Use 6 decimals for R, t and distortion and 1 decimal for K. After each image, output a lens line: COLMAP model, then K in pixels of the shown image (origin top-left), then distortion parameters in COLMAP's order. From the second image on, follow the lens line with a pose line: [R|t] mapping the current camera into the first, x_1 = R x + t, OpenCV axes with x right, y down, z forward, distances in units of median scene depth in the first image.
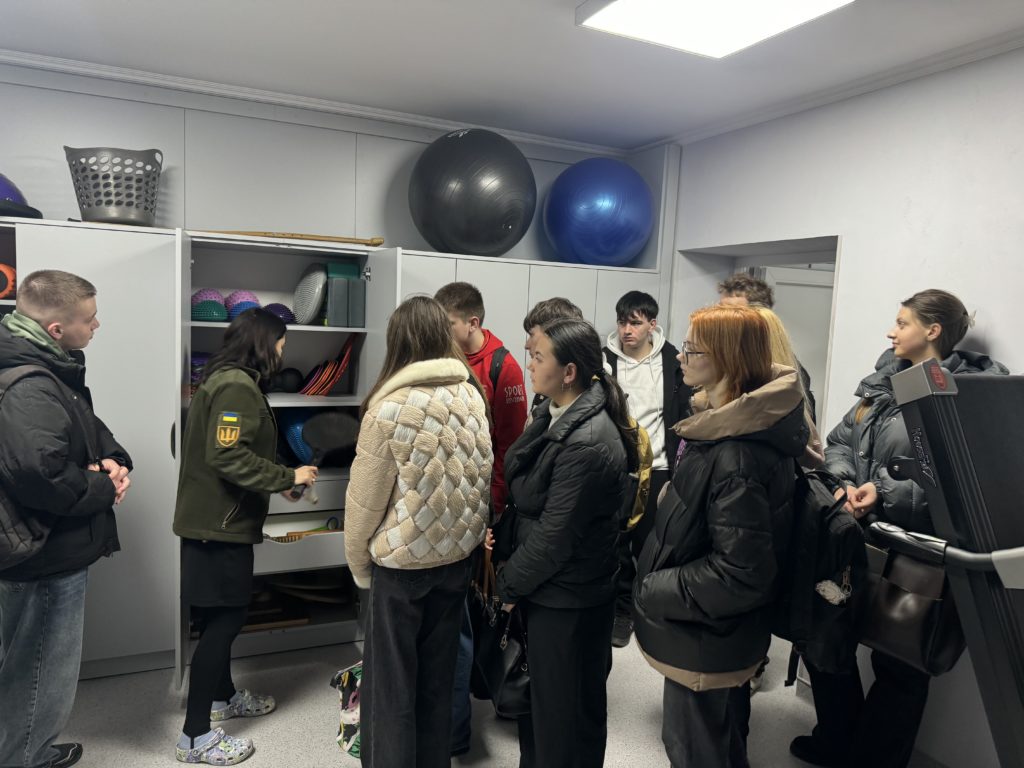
lens RADIAL K [[742.6, 0, 512.0], [0, 742.6, 384.0], [0, 0, 1]] dist [0.181597, -0.260991]
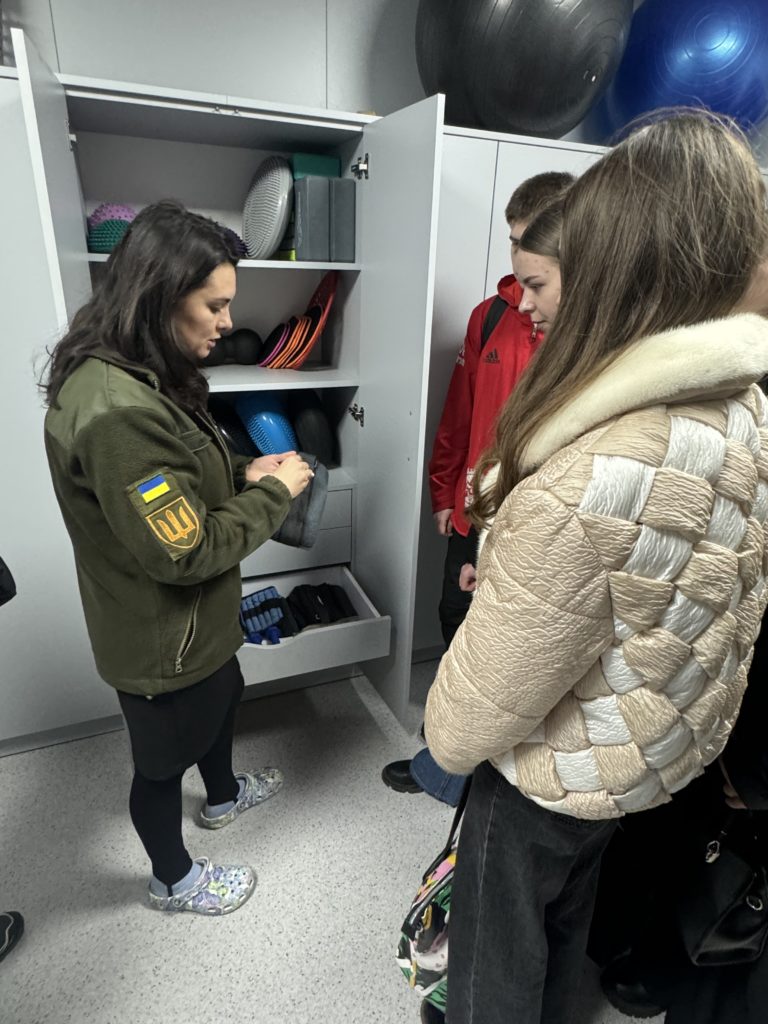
lens RADIAL K [[594.9, 0, 384.0], [0, 594.9, 512.0], [0, 0, 1]] dist [-0.051885, 0.044270]
pose [[0.999610, -0.000457, -0.027911, -0.171871], [0.008592, 0.956363, 0.292056, -0.019813], [0.026560, -0.292182, 0.955994, 0.494564]]
